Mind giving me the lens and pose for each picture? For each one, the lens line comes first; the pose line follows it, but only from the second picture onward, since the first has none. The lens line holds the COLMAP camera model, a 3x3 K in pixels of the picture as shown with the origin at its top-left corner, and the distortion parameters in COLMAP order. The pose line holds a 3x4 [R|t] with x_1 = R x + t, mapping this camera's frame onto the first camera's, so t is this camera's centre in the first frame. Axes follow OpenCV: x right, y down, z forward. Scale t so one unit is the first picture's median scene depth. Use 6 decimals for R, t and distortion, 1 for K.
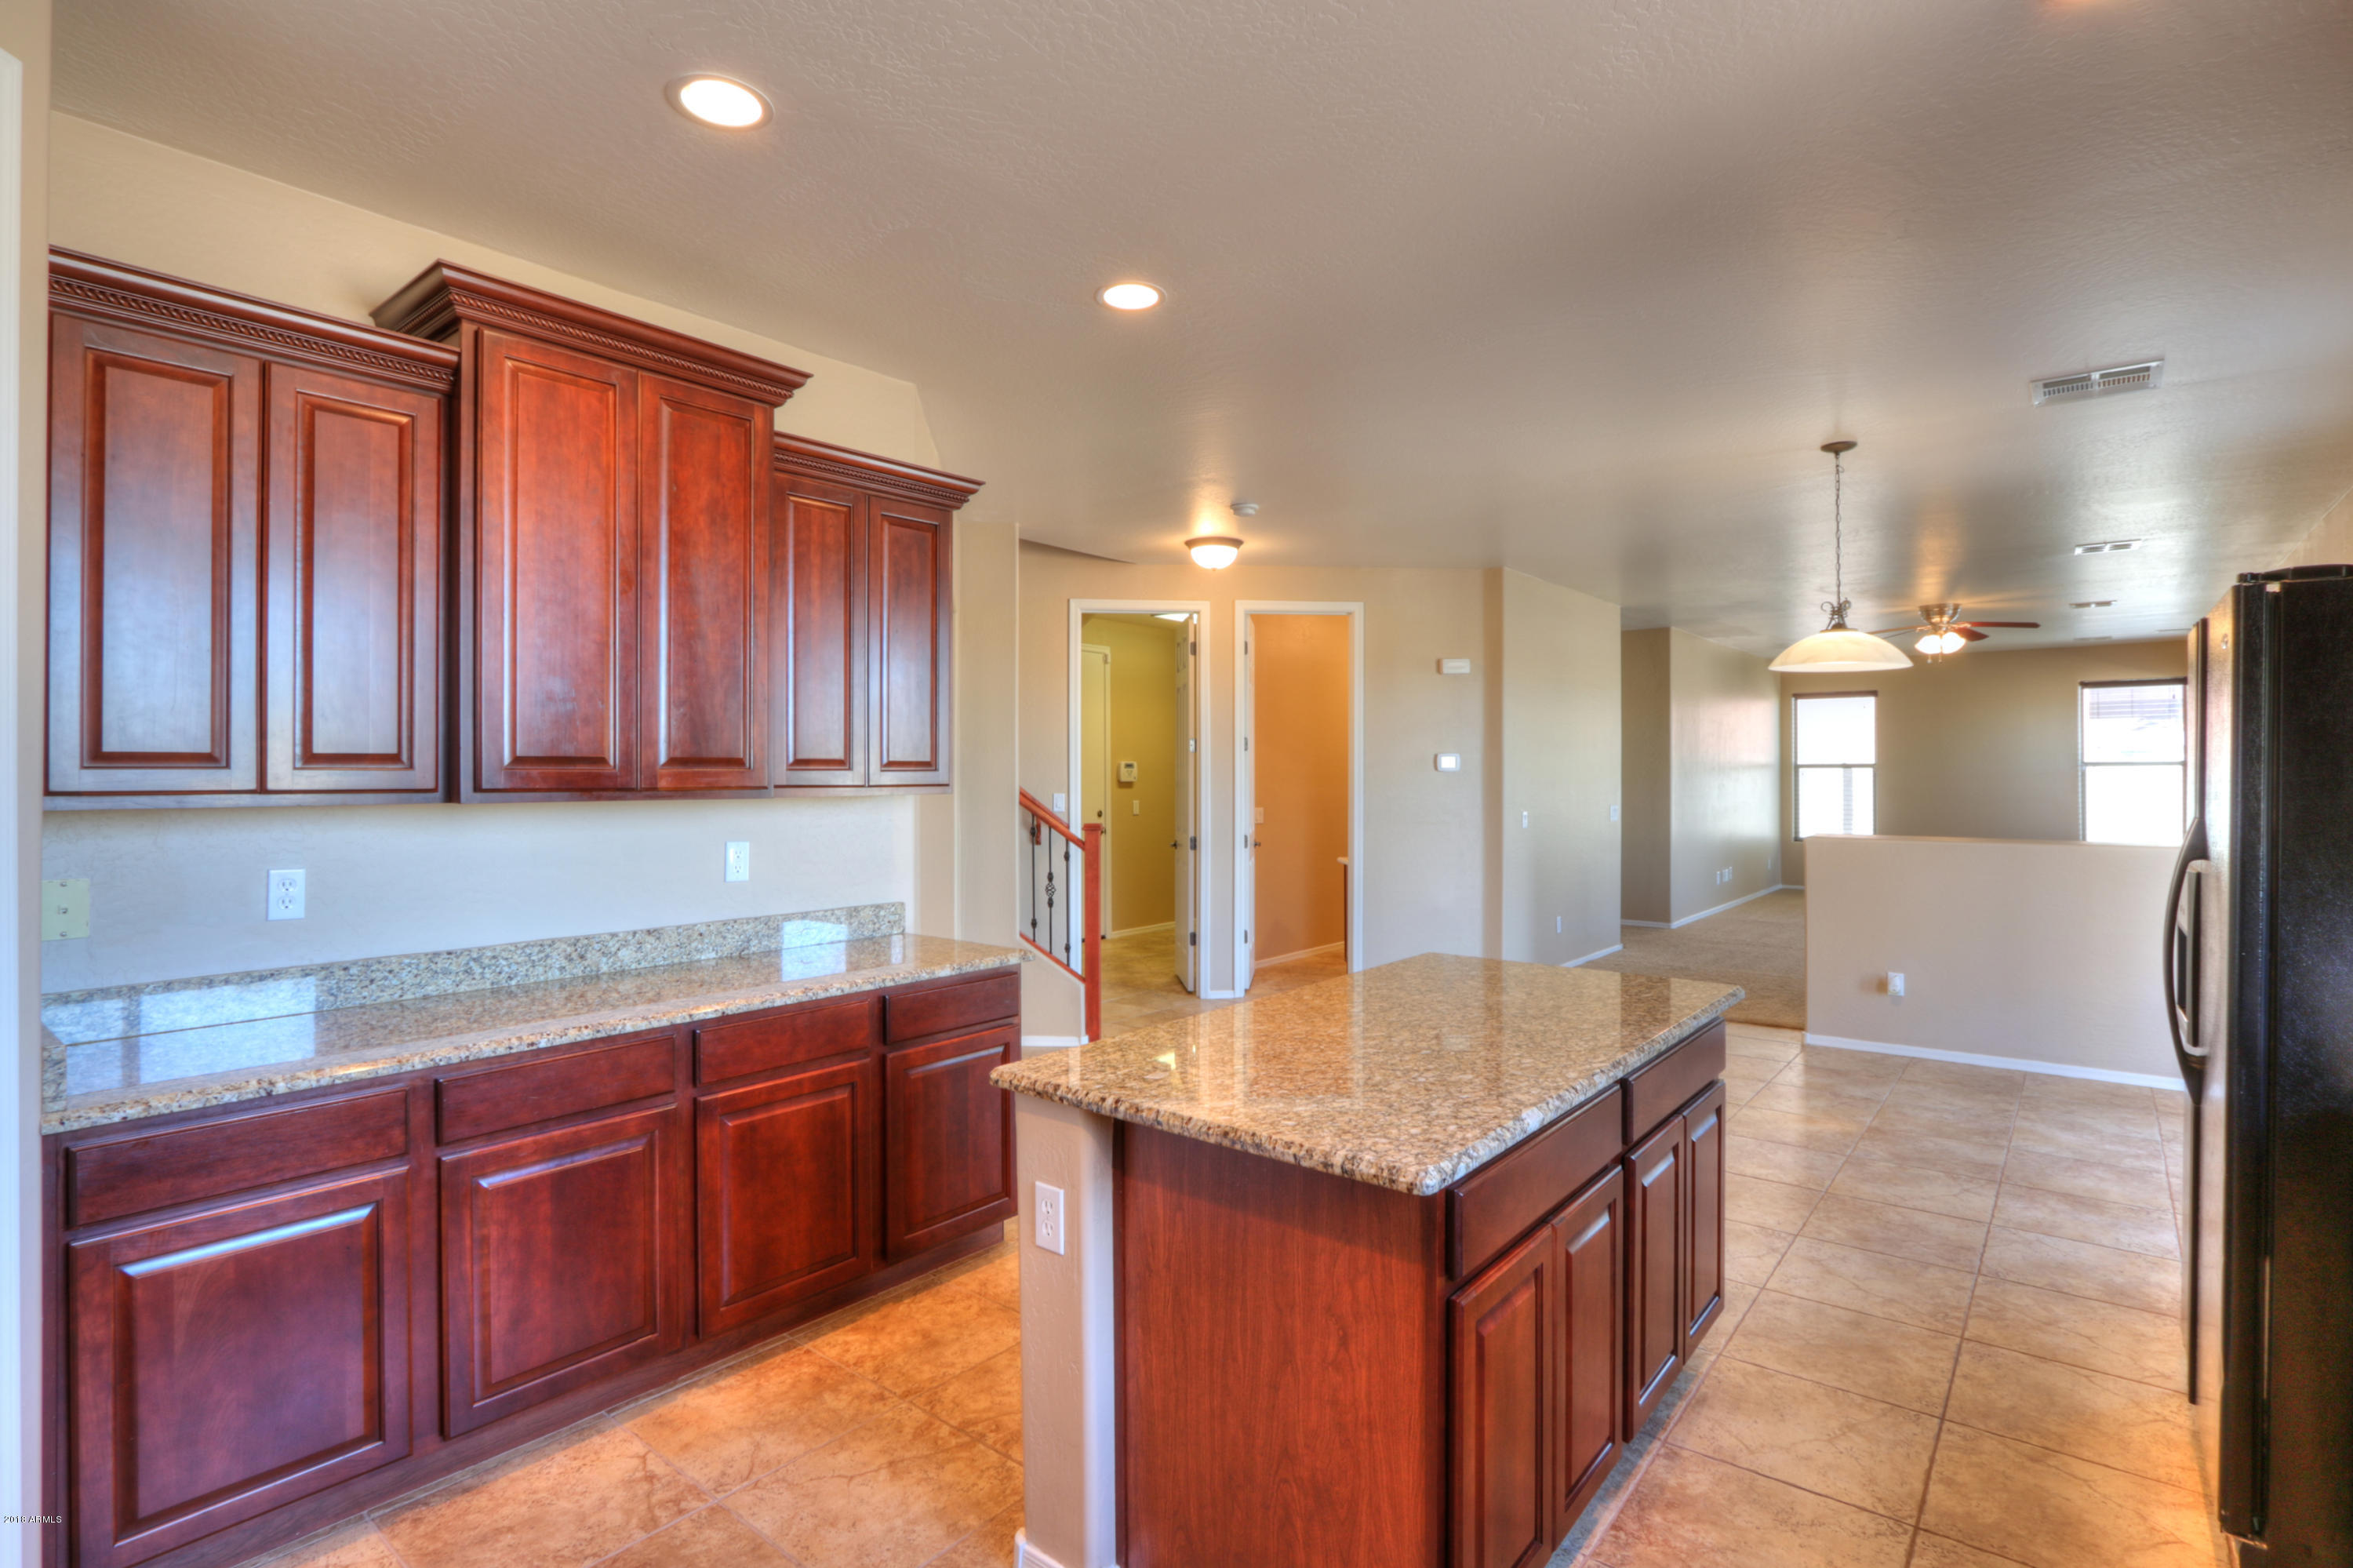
lens RADIAL K [[1159.5, 0, 1171.3], [0, 1159.5, 769.5], [0, 0, 1]] dist [-0.014488, -0.000241]
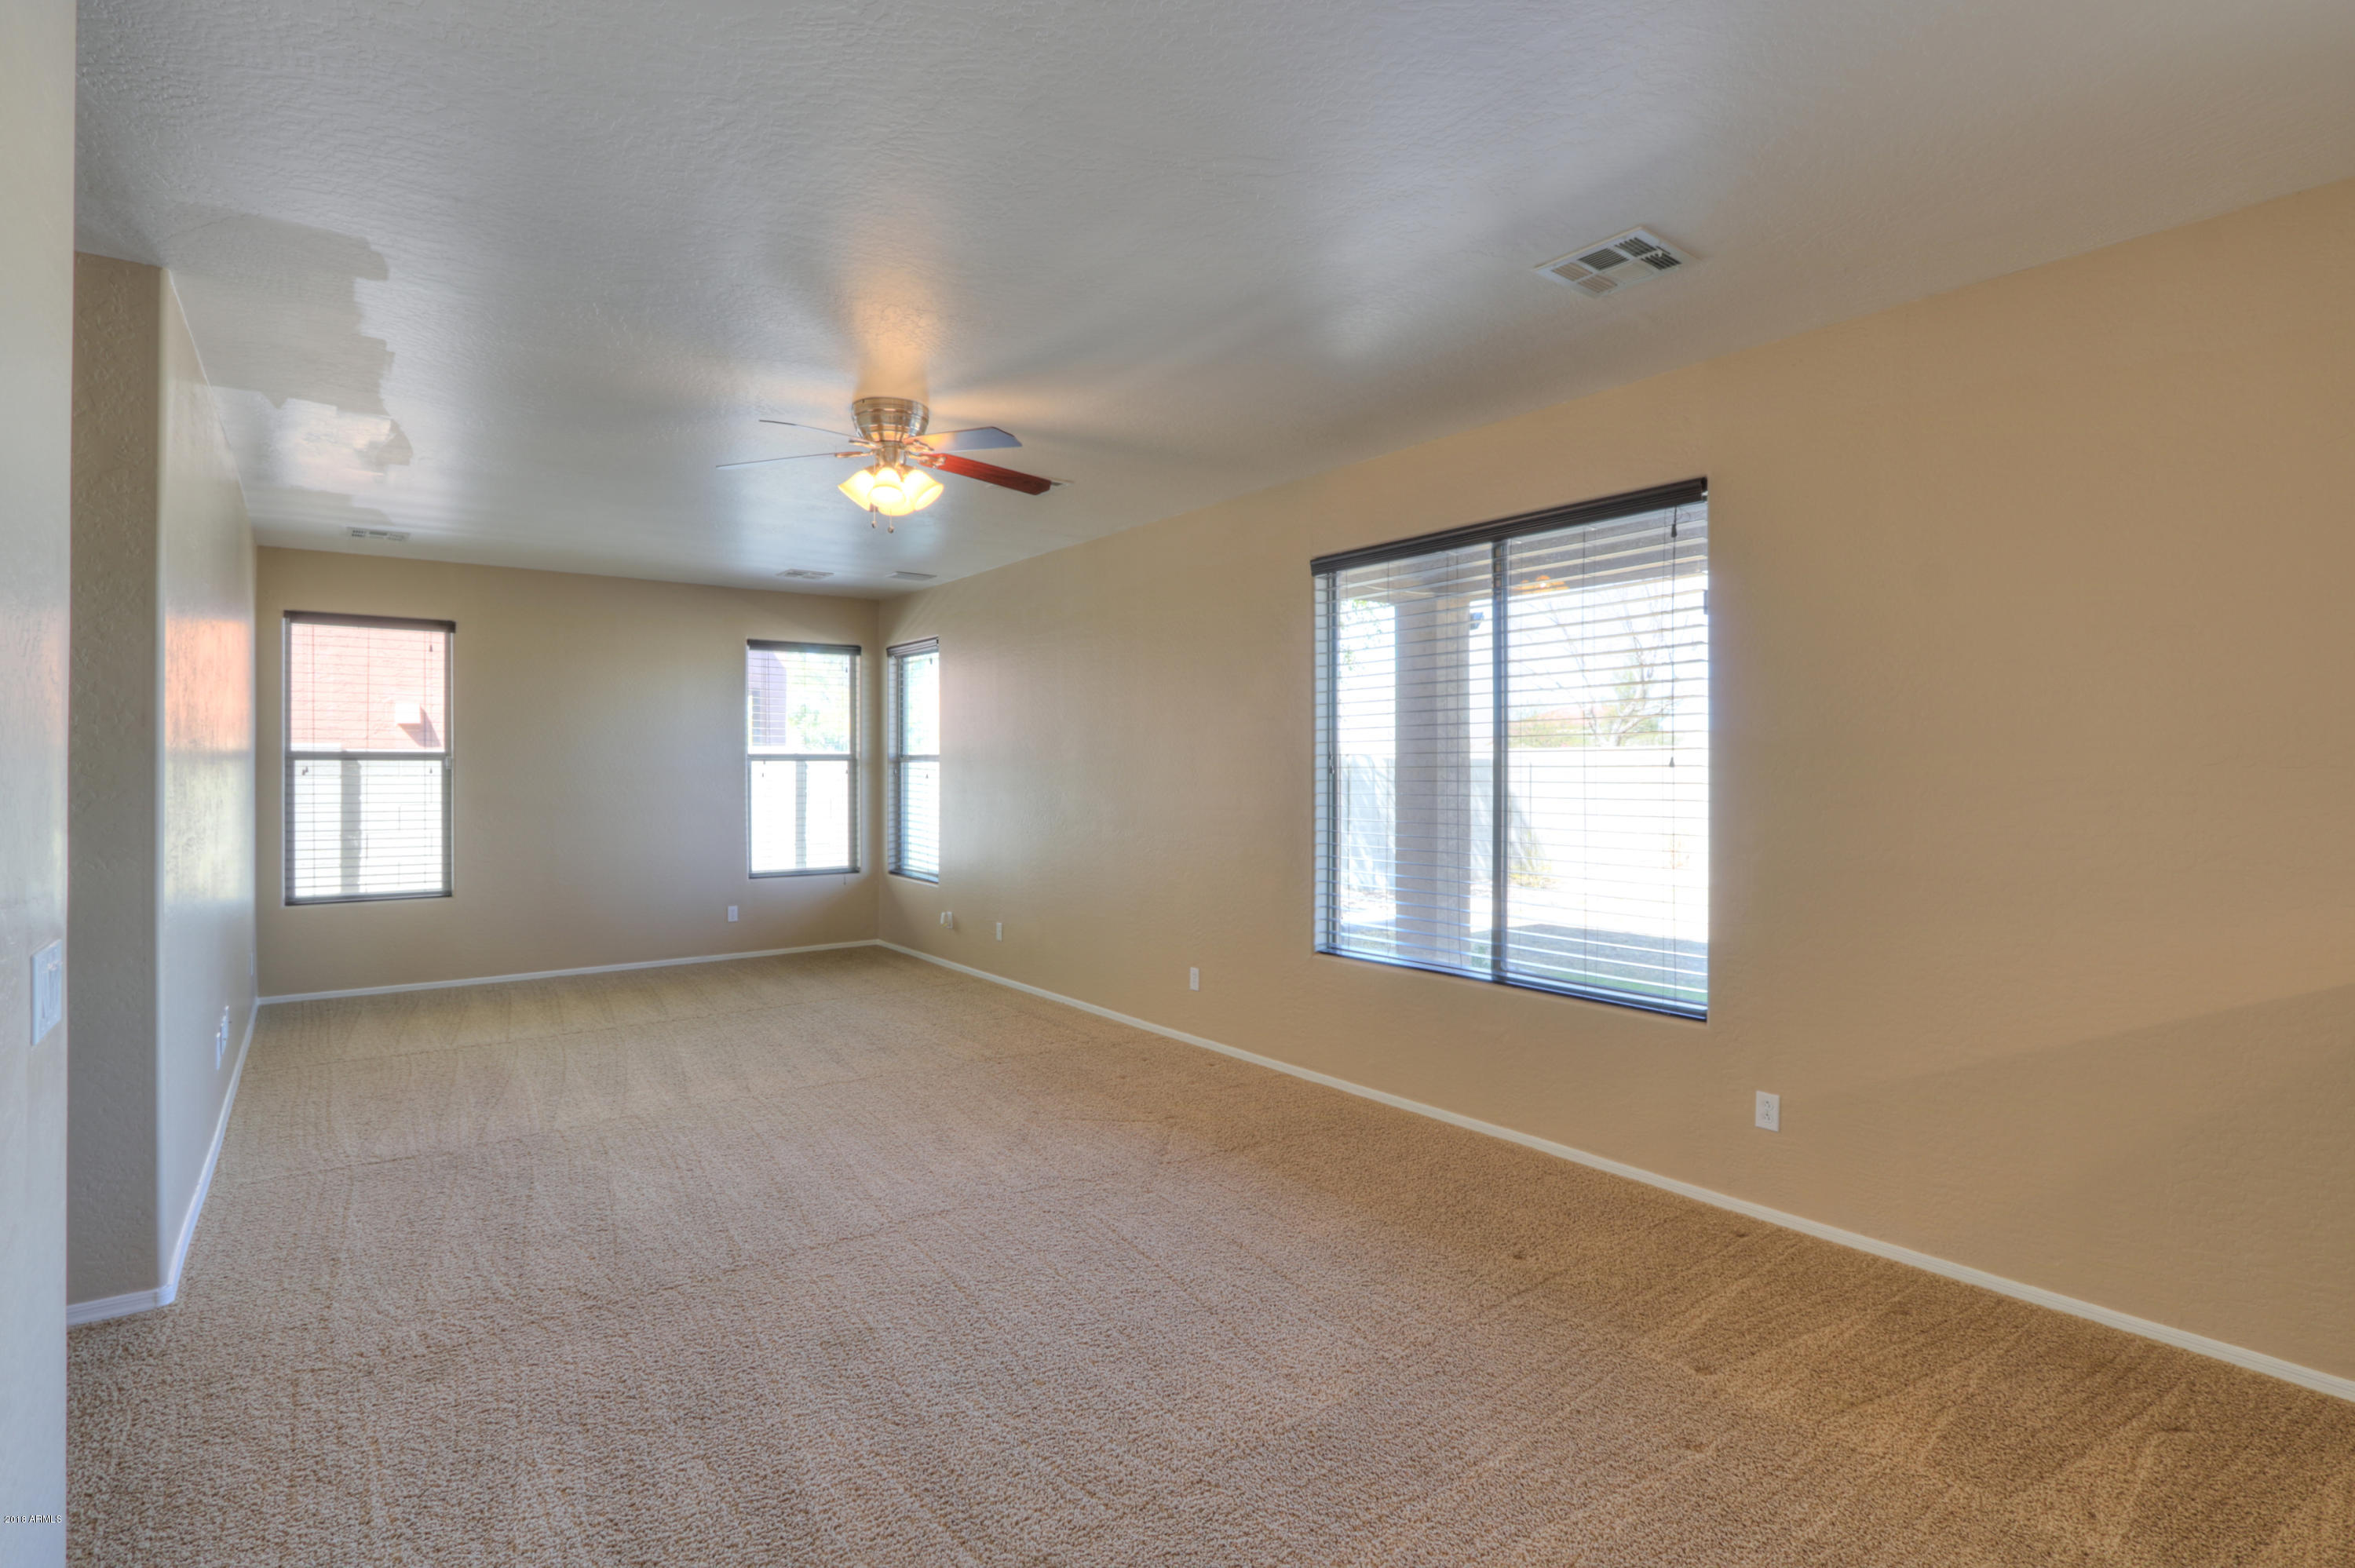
lens RADIAL K [[1123.4, 0, 1139.6], [0, 1123.4, 768.0], [0, 0, 1]] dist [-0.026577, 0.000153]
pose [[0.255851, 0.001865, 0.966714, 0.396467], [-0.004084, 0.999991, -0.000849, 0.003122], [-0.966708, -0.003730, 0.255857, 1.200727]]
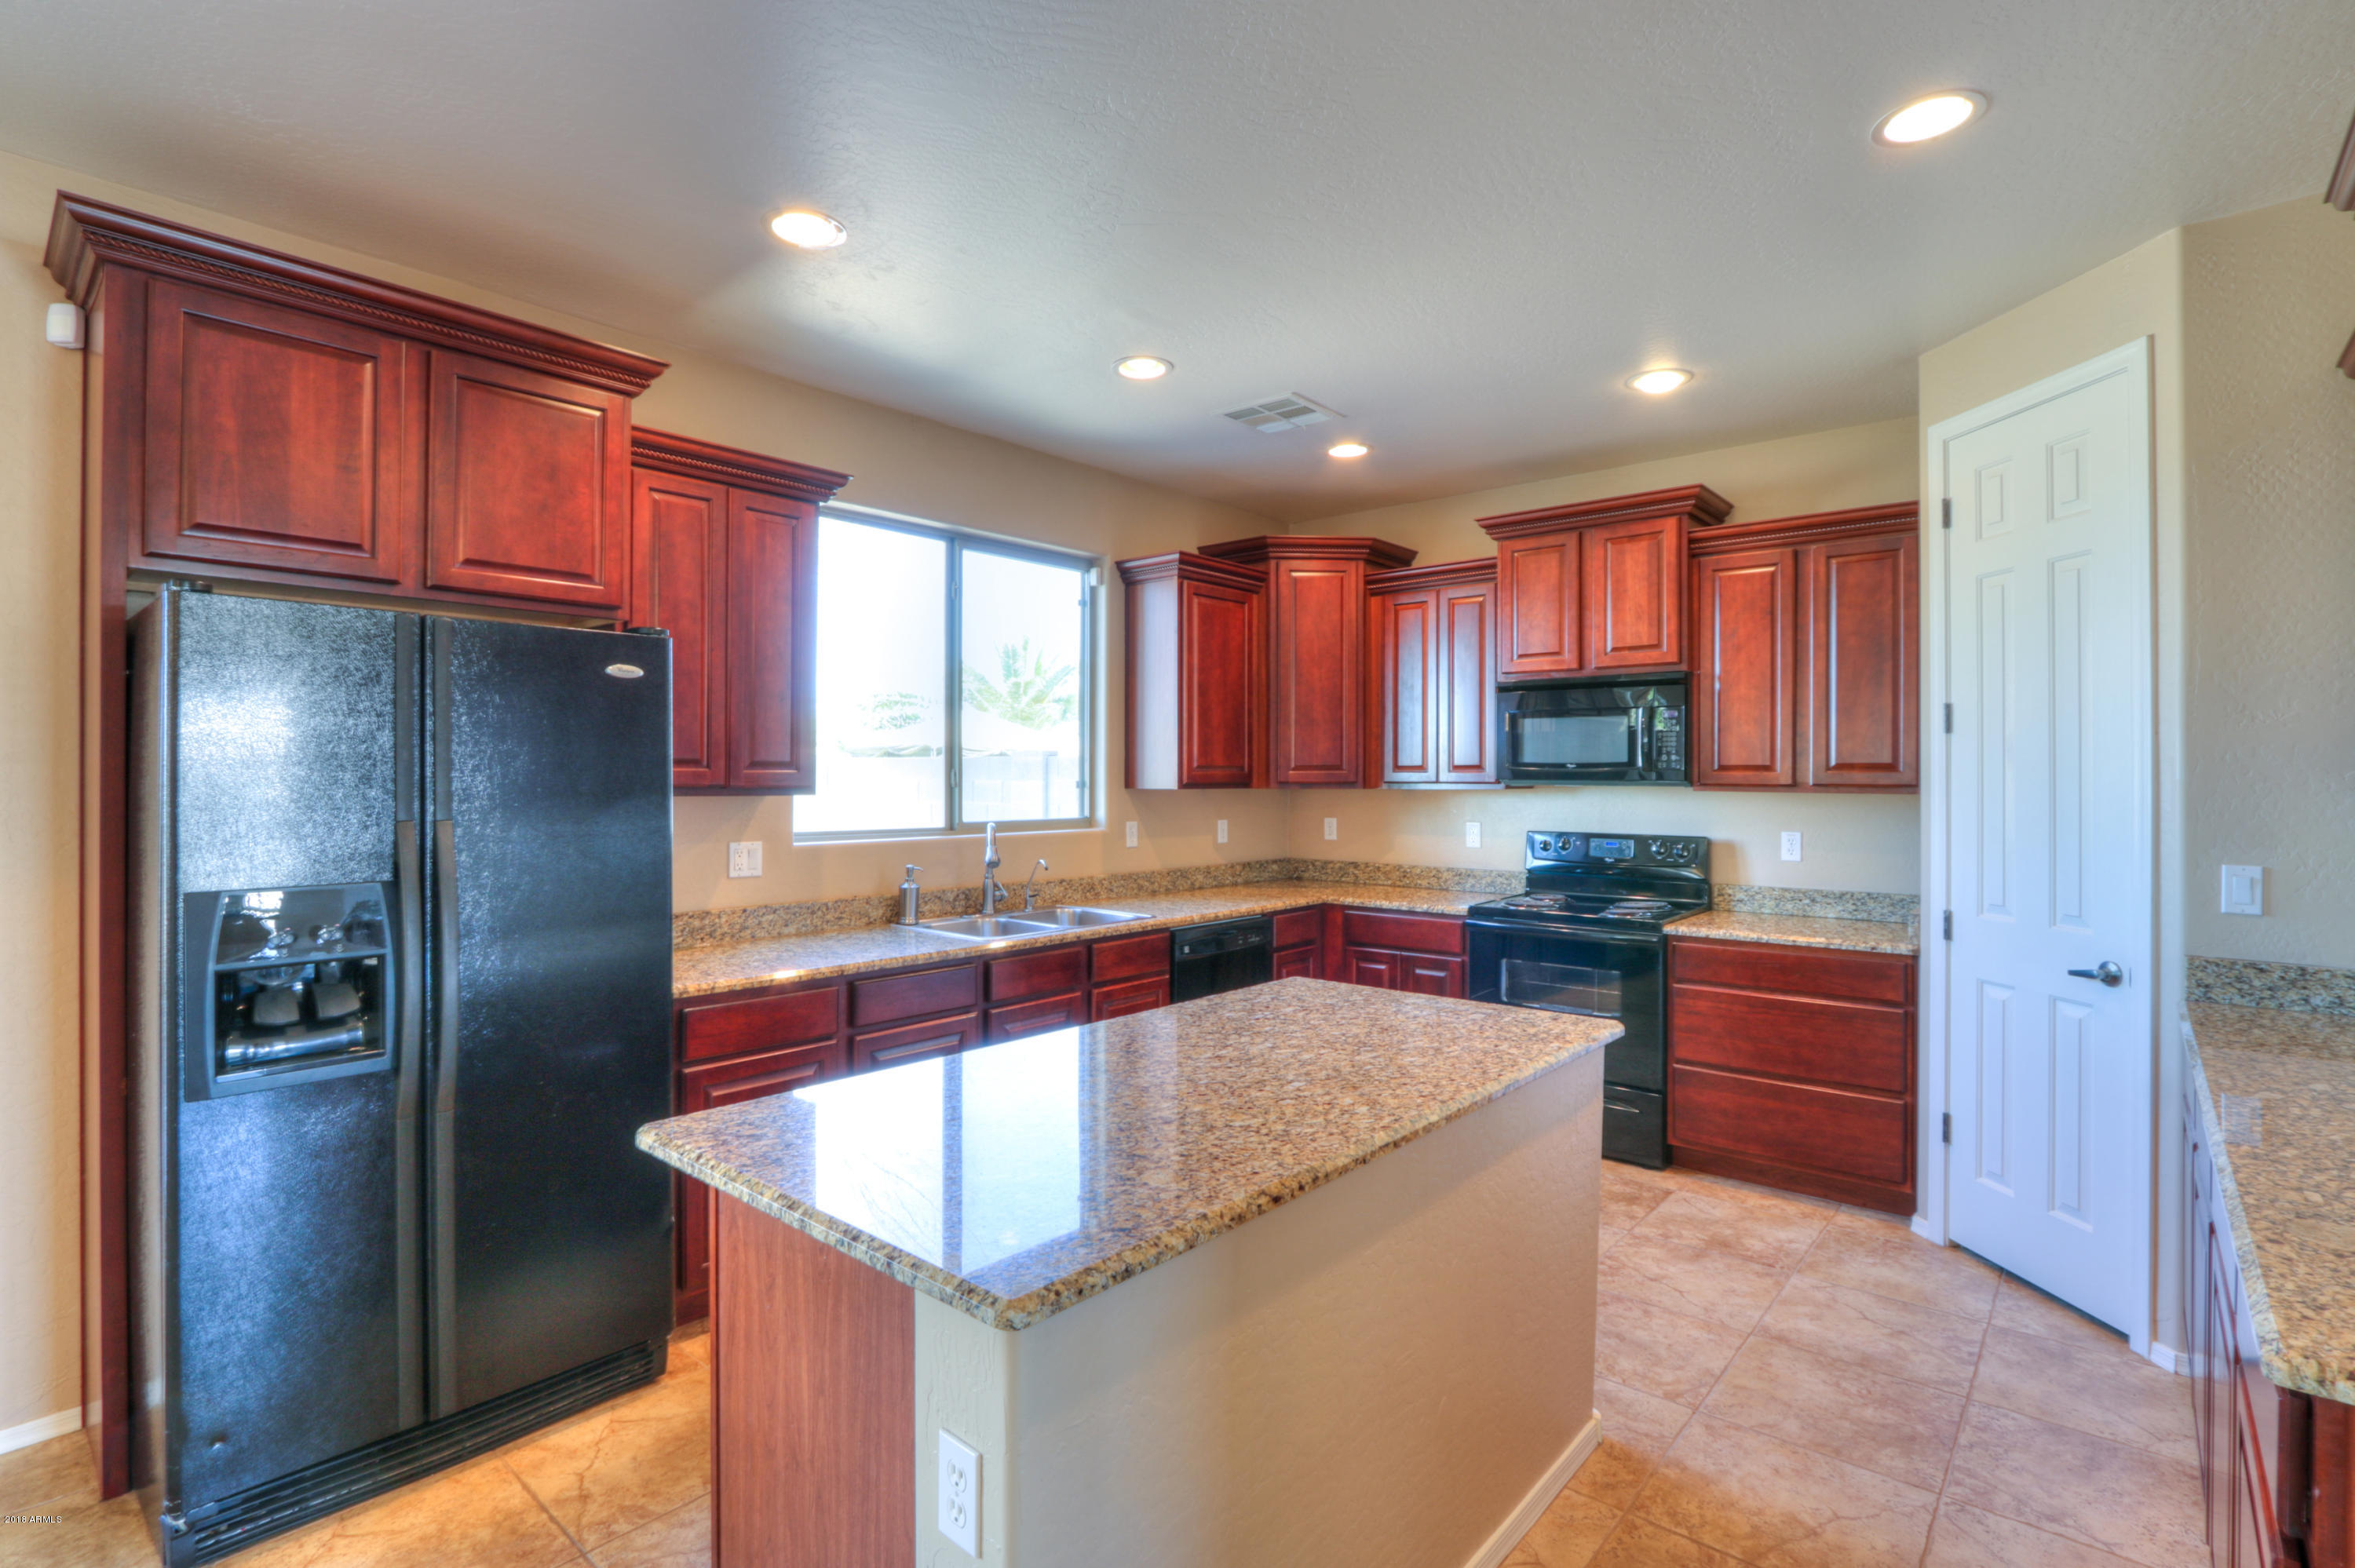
lens RADIAL K [[1118.8, 0, 1172.6], [0, 1118.8, 776.9], [0, 0, 1]] dist [-0.031324, 0.012664]
pose [[-0.999379, 0.000877, 0.035220, 0.092914], [0.000717, 0.999989, -0.004545, 0.003991], [-0.035224, -0.004517, -0.999369, 0.755123]]
